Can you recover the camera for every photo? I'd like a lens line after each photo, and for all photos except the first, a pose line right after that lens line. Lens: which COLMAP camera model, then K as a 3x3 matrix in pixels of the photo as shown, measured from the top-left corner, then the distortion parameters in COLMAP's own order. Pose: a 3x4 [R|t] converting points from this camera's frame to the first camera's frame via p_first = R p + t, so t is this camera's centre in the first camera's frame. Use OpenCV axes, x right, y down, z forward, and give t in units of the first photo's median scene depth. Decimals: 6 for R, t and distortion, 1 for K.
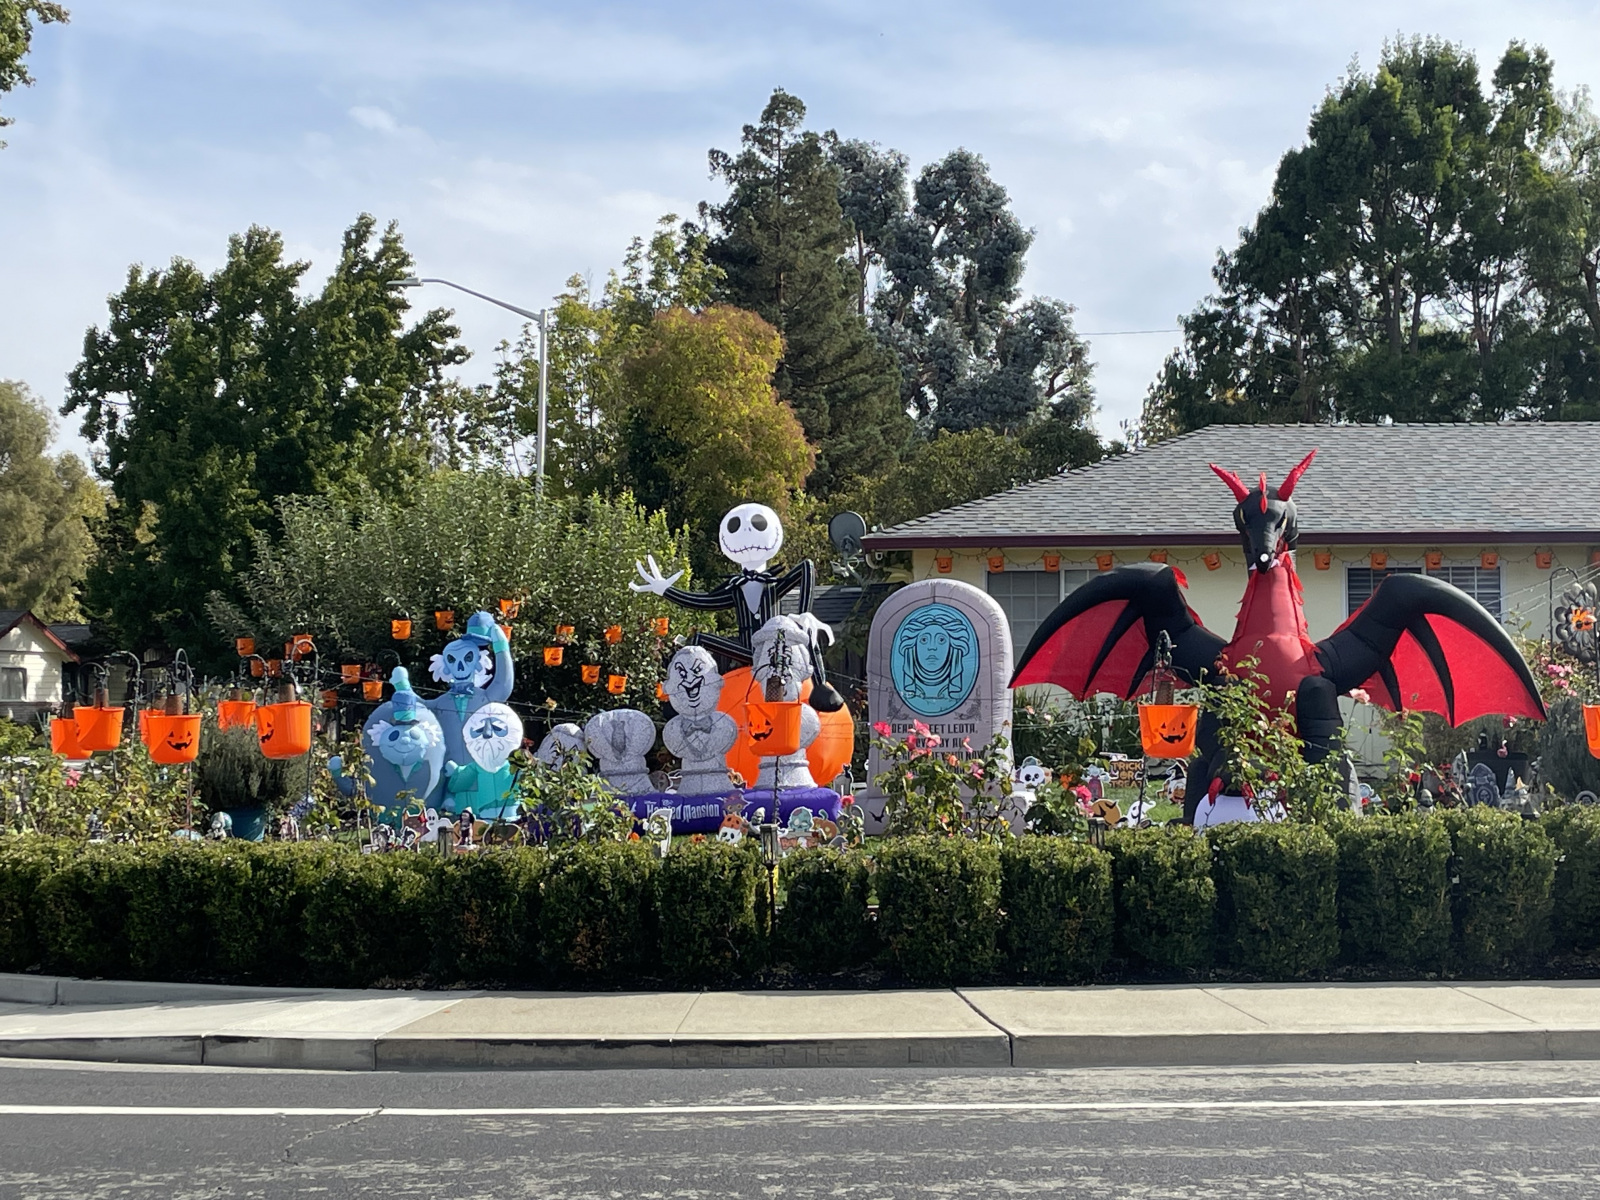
lens RADIAL K [[2483.9, 0, 800.0], [0, 2483.9, 600.0], [0, 0, 1]] dist [0.122674, -0.107121]
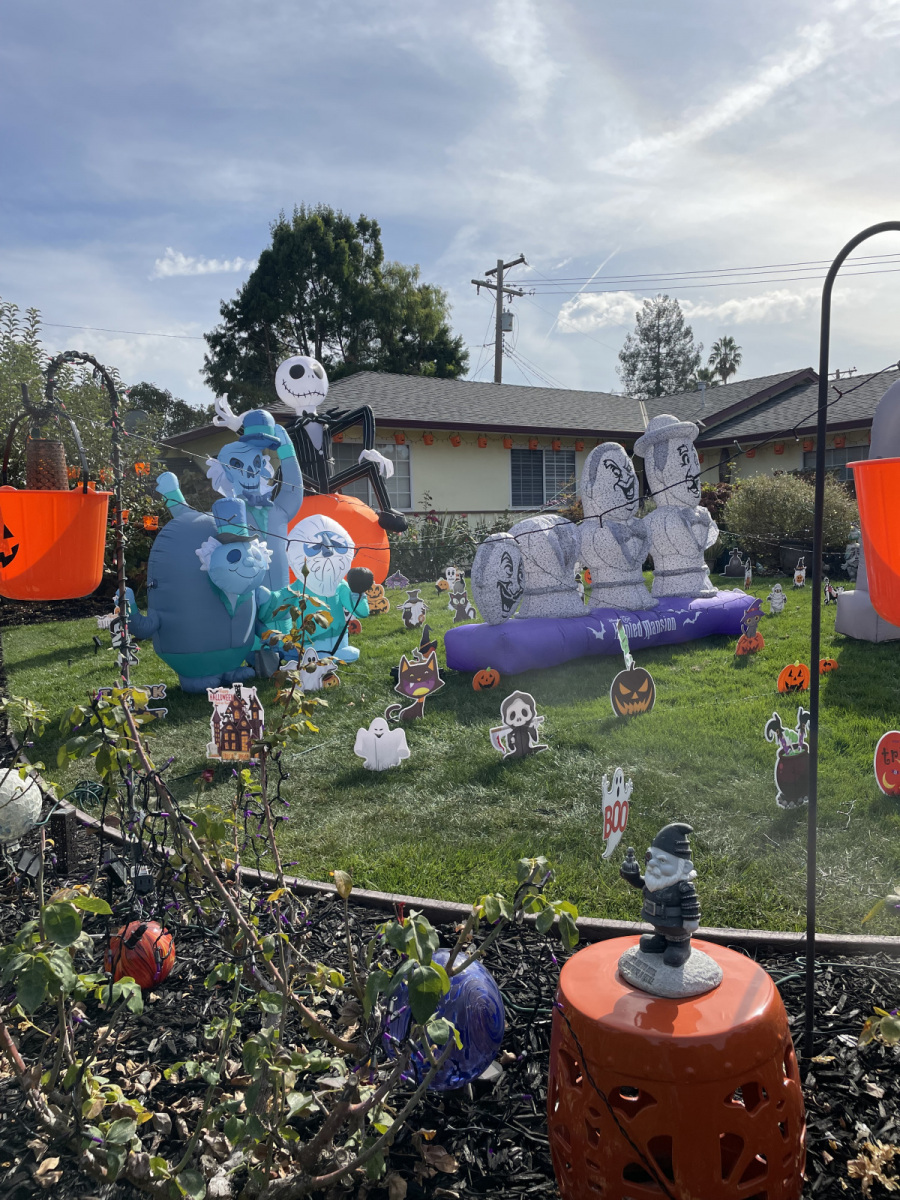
lens RADIAL K [[899.1, 0, 450.0], [0, 899.1, 600.0], [0, 0, 1]] dist [0.094552, -0.124093]
pose [[0.802155, -0.062613, 0.593824, -0.085840], [0.002678, 0.994854, 0.101280, 0.012511], [-0.597109, -0.079651, 0.798196, 0.231003]]
